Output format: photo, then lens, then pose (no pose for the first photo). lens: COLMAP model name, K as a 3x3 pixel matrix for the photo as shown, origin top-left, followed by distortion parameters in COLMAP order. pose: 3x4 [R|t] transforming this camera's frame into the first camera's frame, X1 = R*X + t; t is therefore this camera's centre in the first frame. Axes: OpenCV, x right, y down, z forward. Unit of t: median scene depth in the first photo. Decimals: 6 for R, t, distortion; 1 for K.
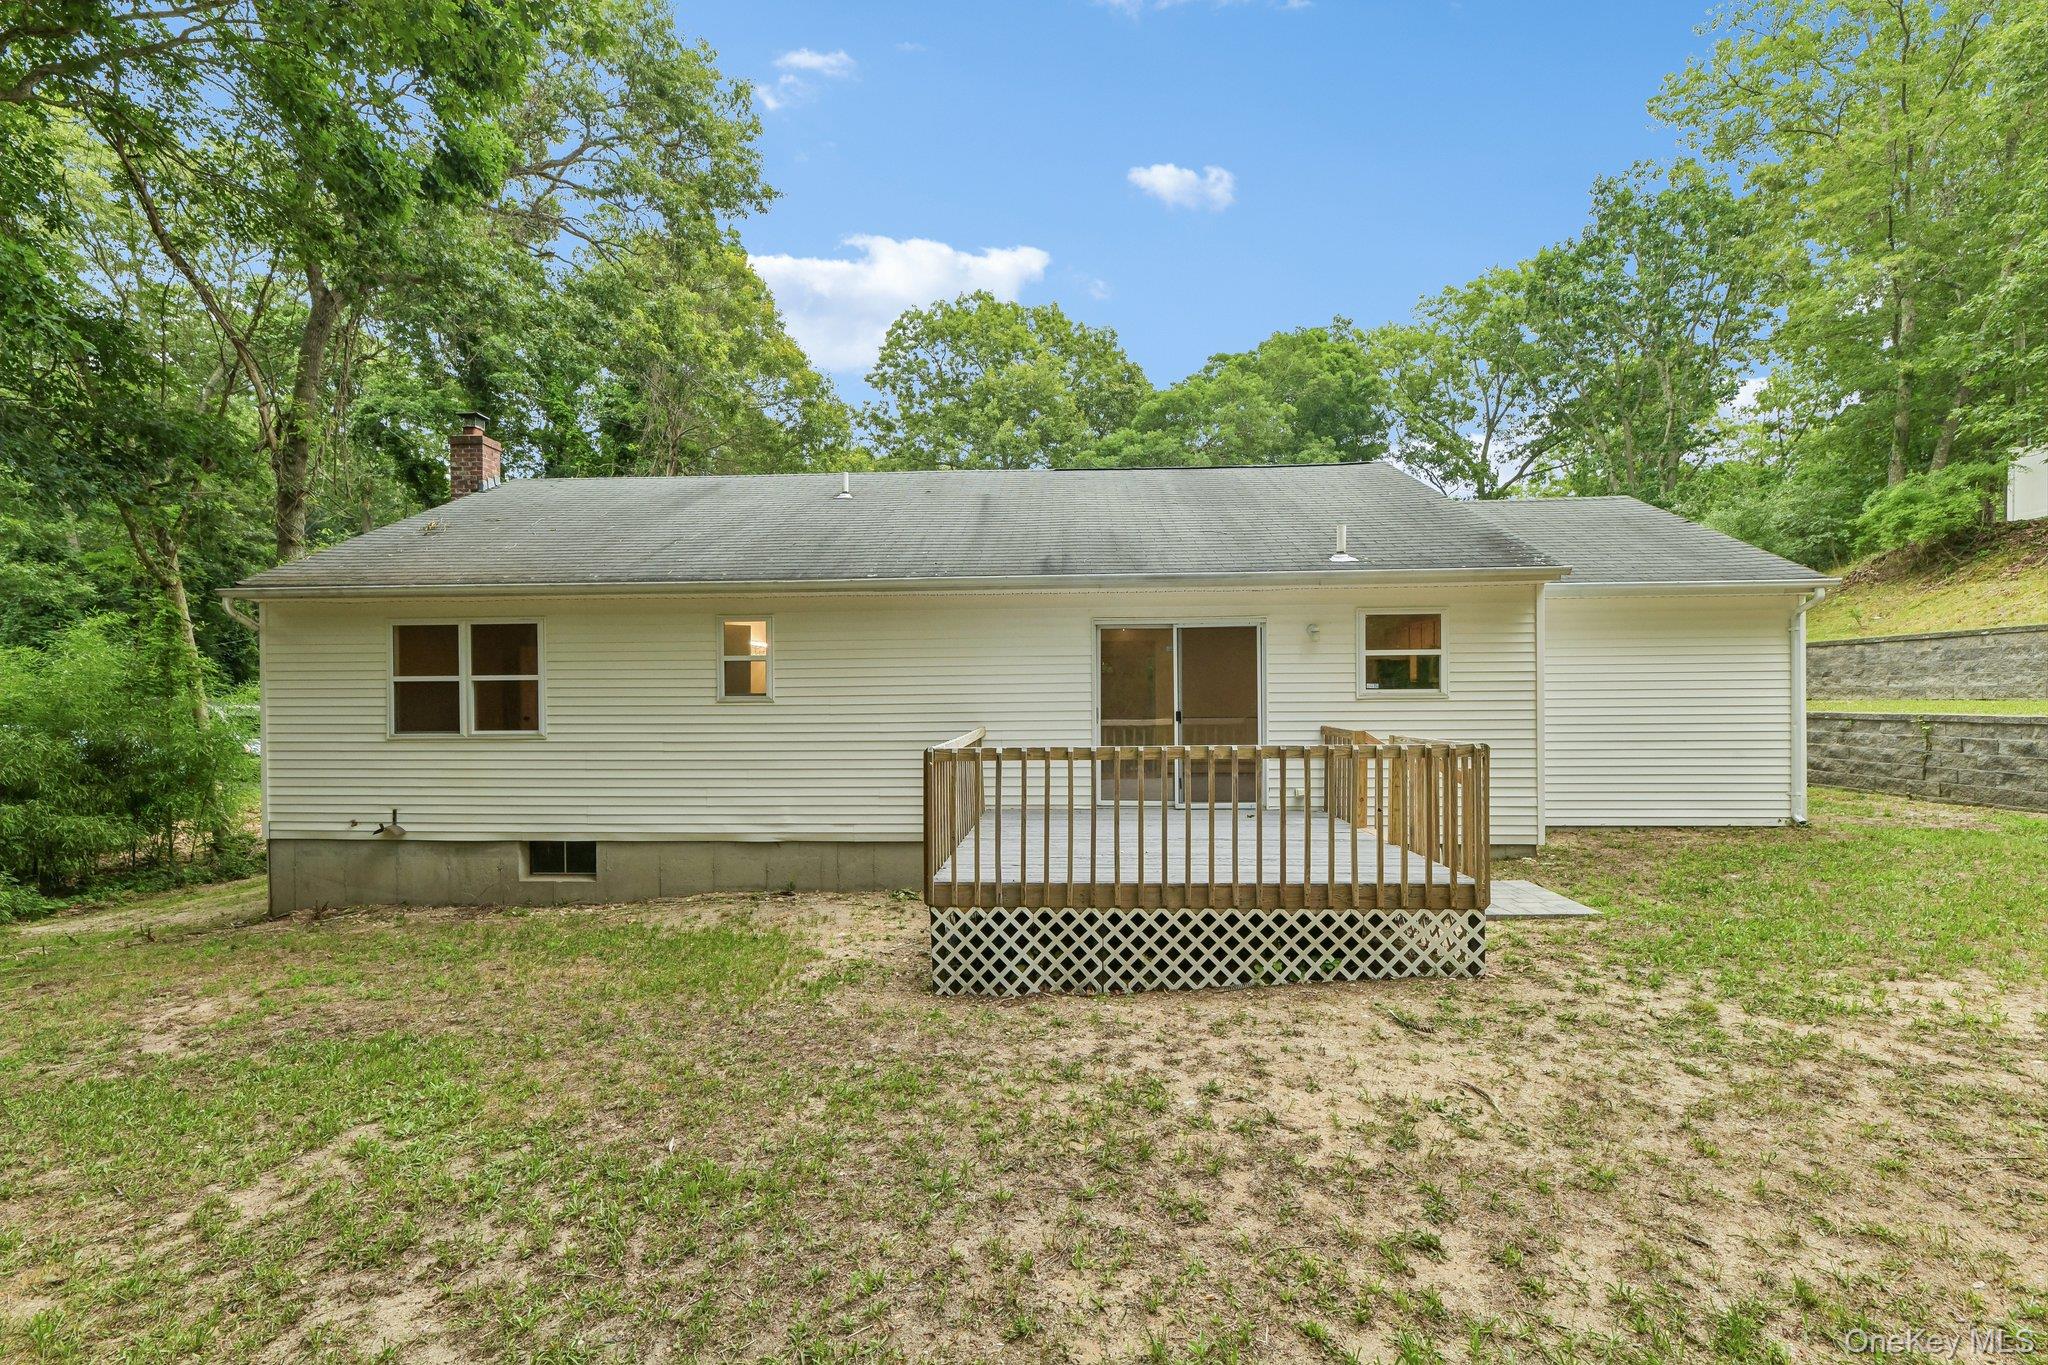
lens RADIAL K [[867.5, 0, 1036.1], [0, 867.5, 690.6], [0, 0, 1]] dist [0.001894, 0.000034]
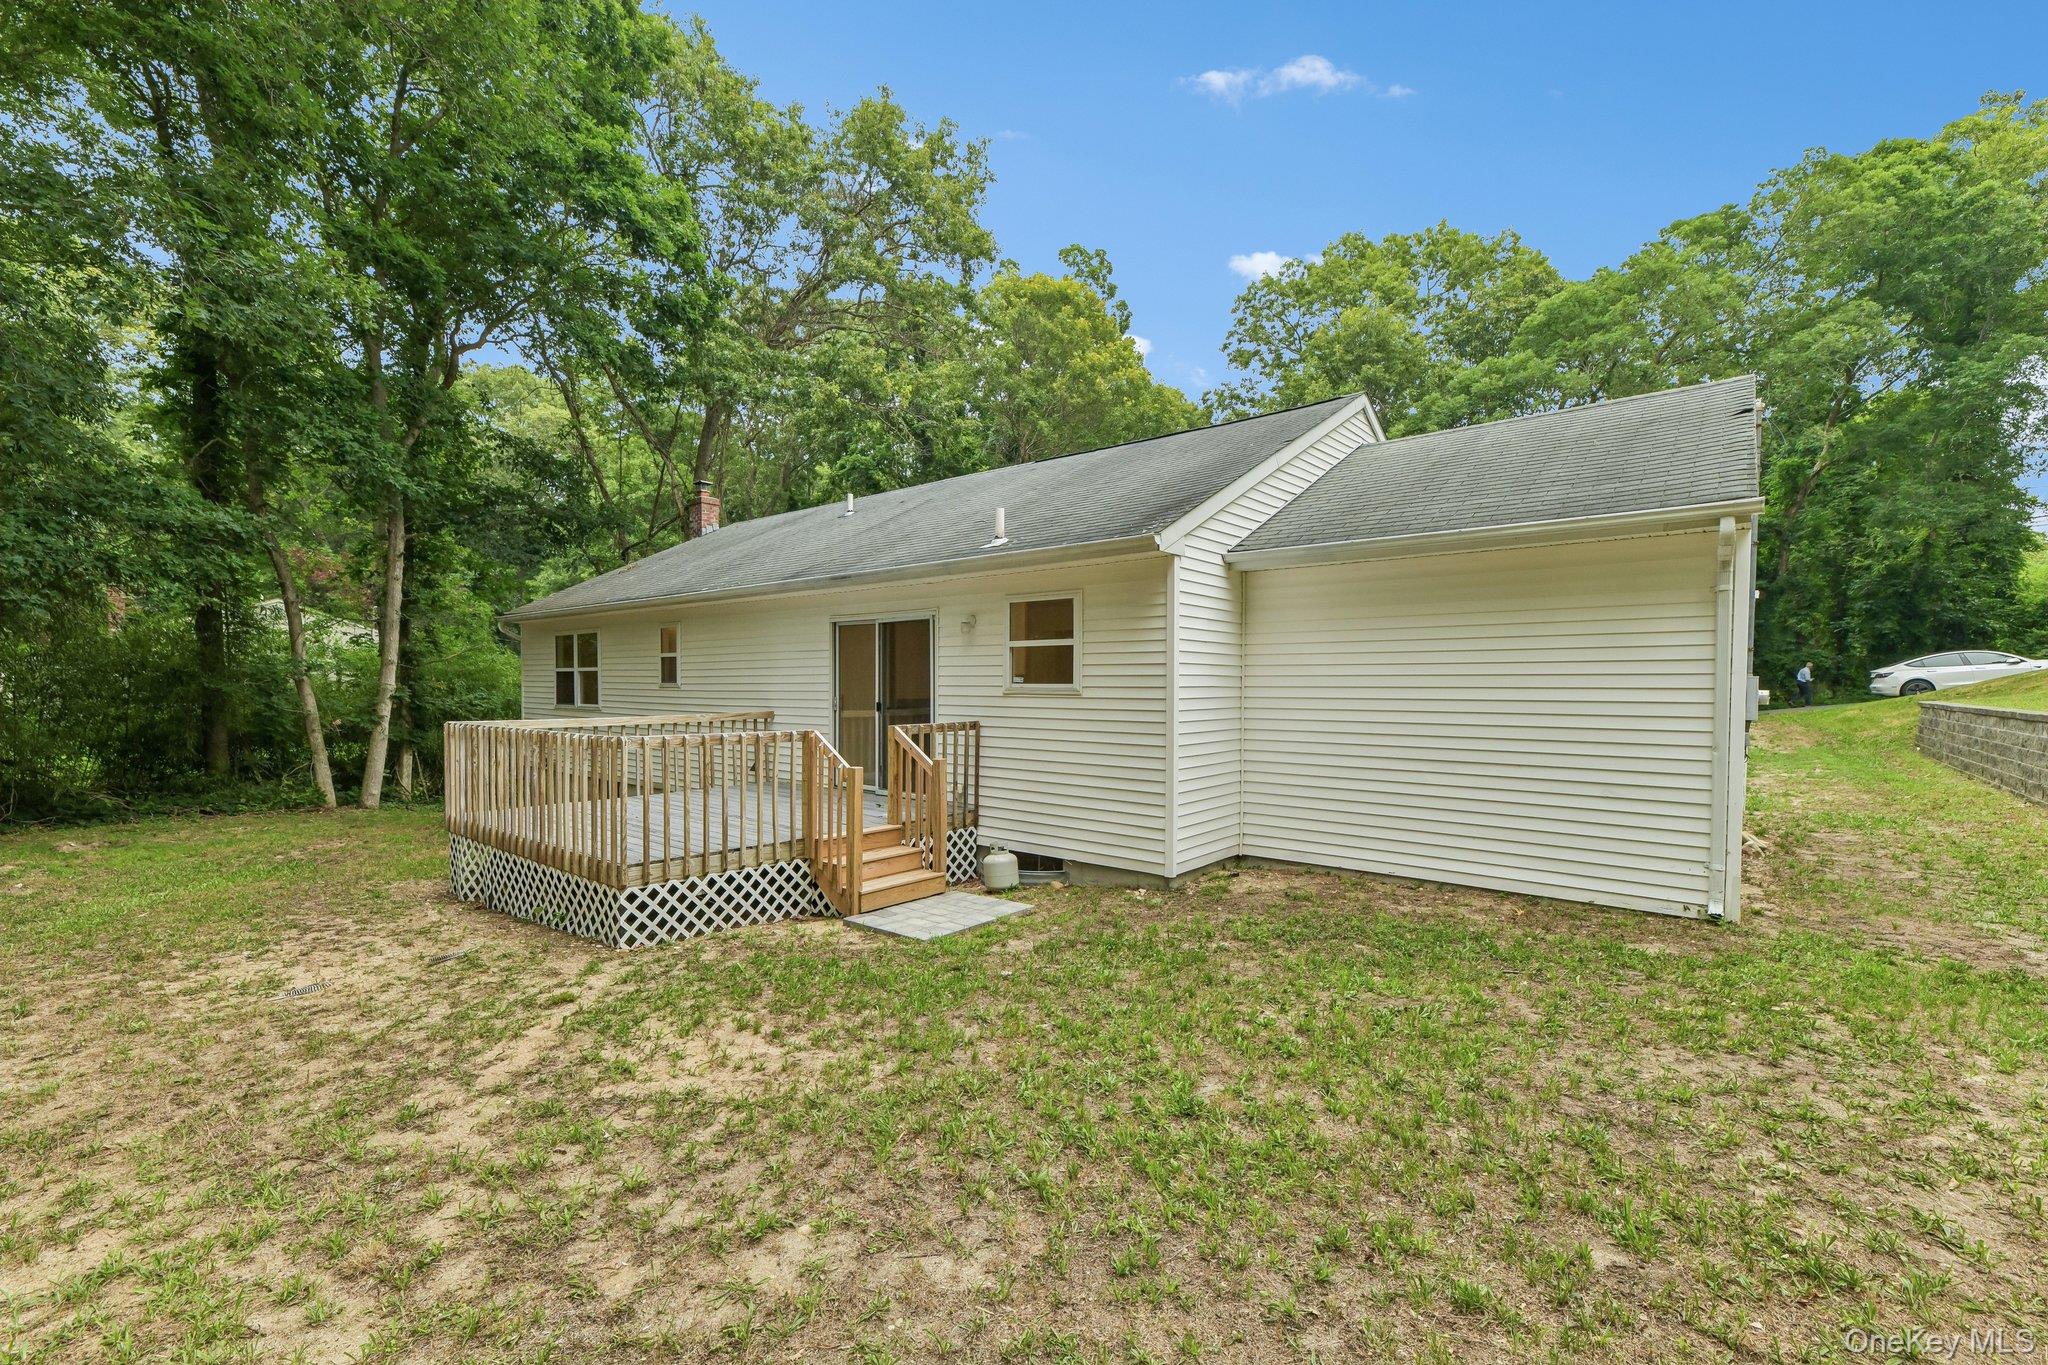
lens RADIAL K [[869.2, 0, 1016.6], [0, 869.2, 703.7], [0, 0, 1]] dist [0.011761, -0.007214]
pose [[0.792071, 0.025061, -0.609914, 0.939534], [-0.005055, 0.999392, 0.034501, -0.011312], [0.610408, -0.024244, 0.791716, 0.267372]]
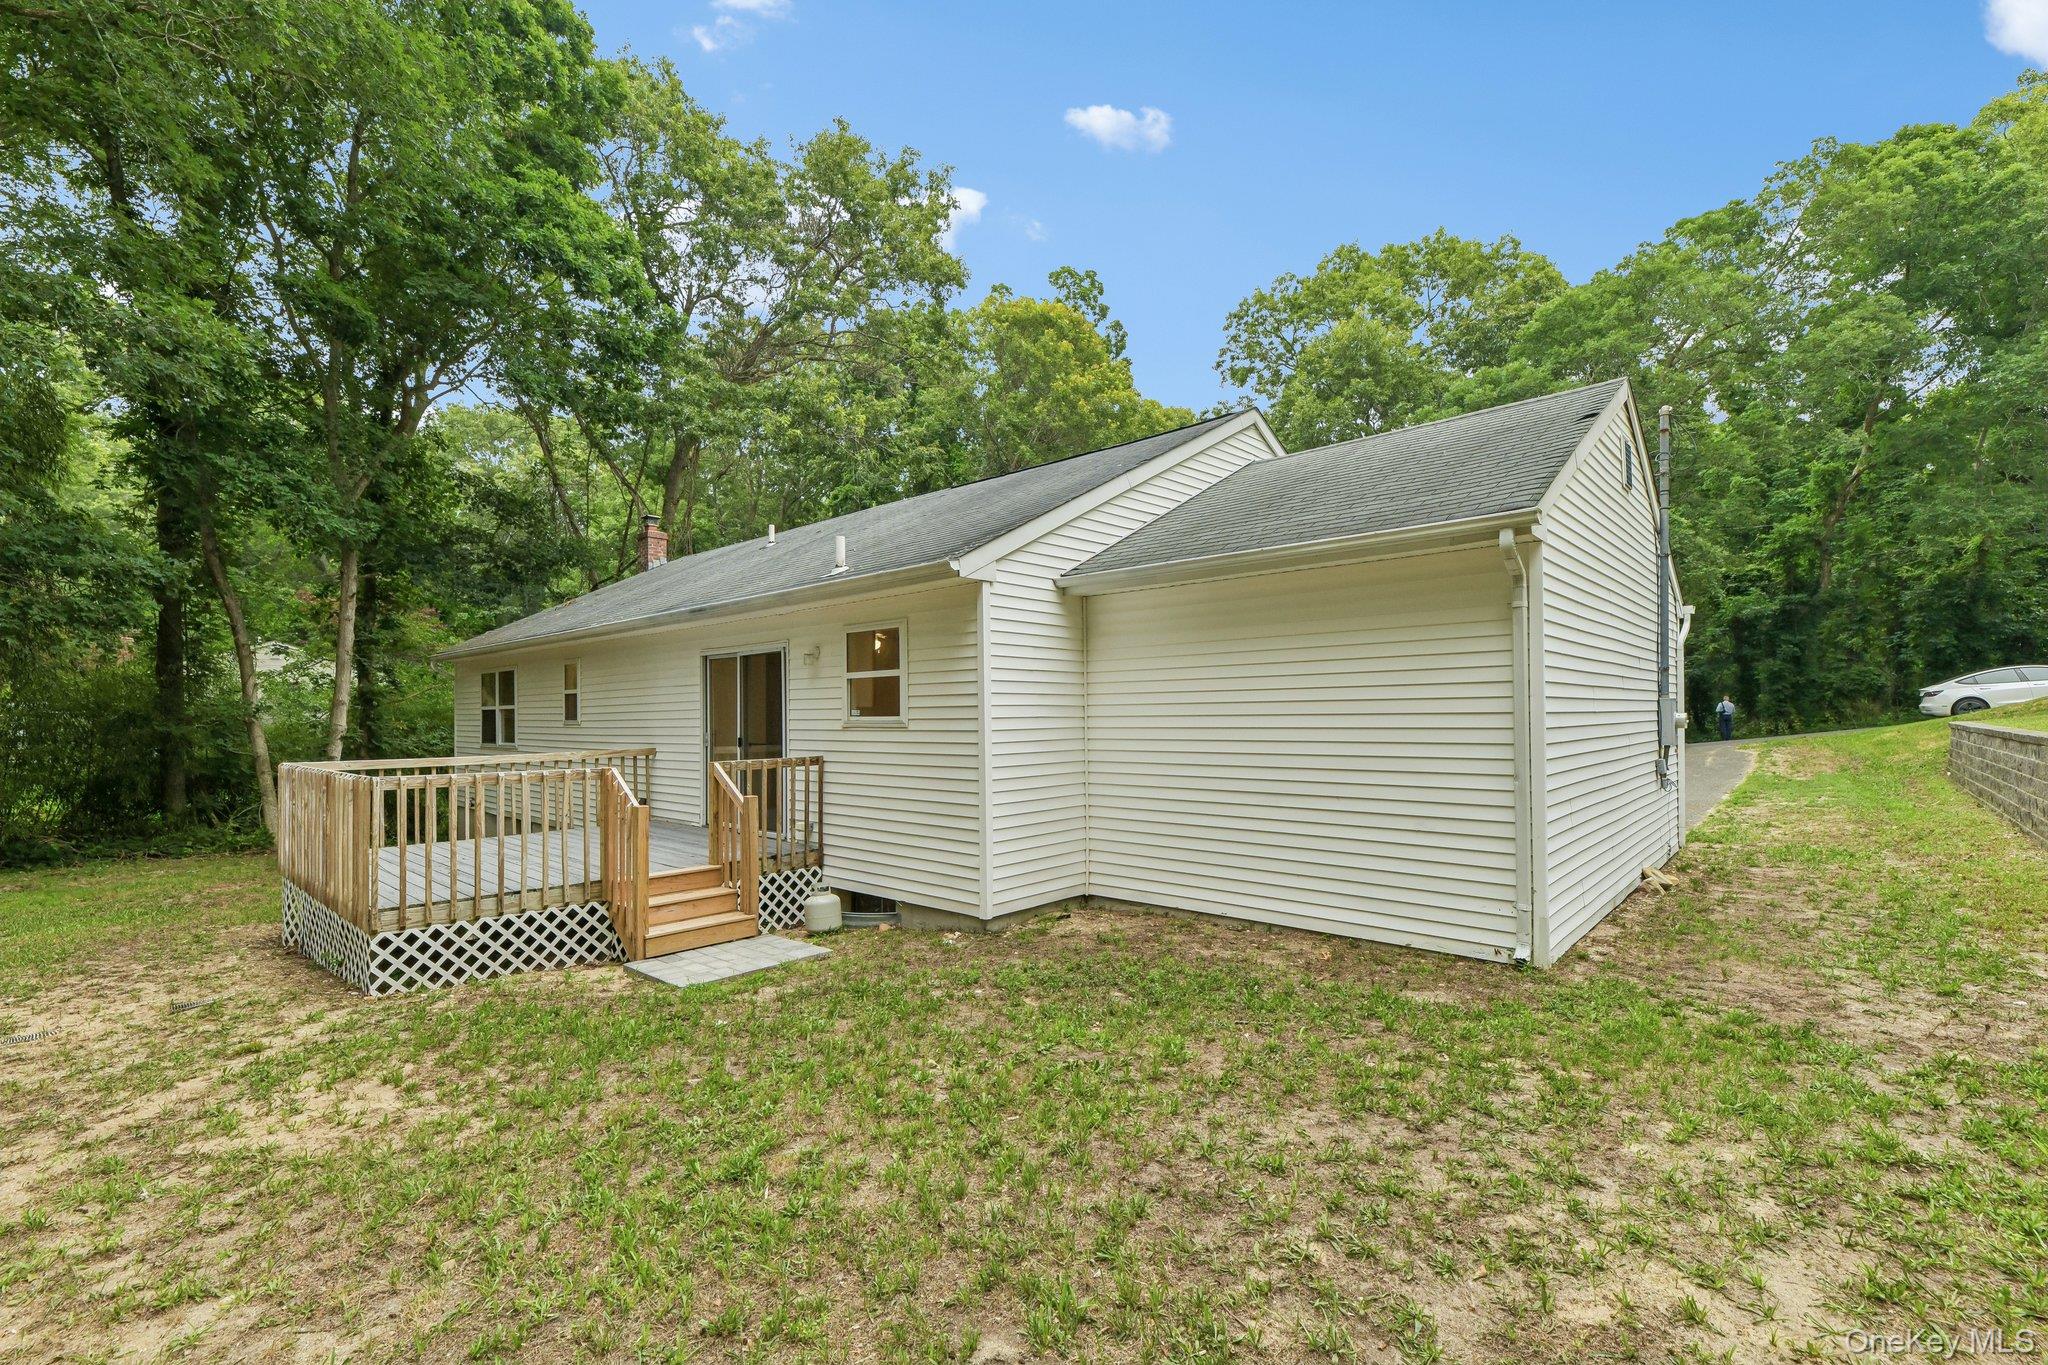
lens RADIAL K [[898.8, 0, 1012.9], [0, 898.8, 700.9], [0, 0, 1]] dist [0.011833, -0.007143]
pose [[0.762169, -0.009628, -0.647307, 1.093607], [0.008989, 0.999950, -0.004289, -0.011381], [0.647316, -0.002550, 0.762218, 0.401456]]
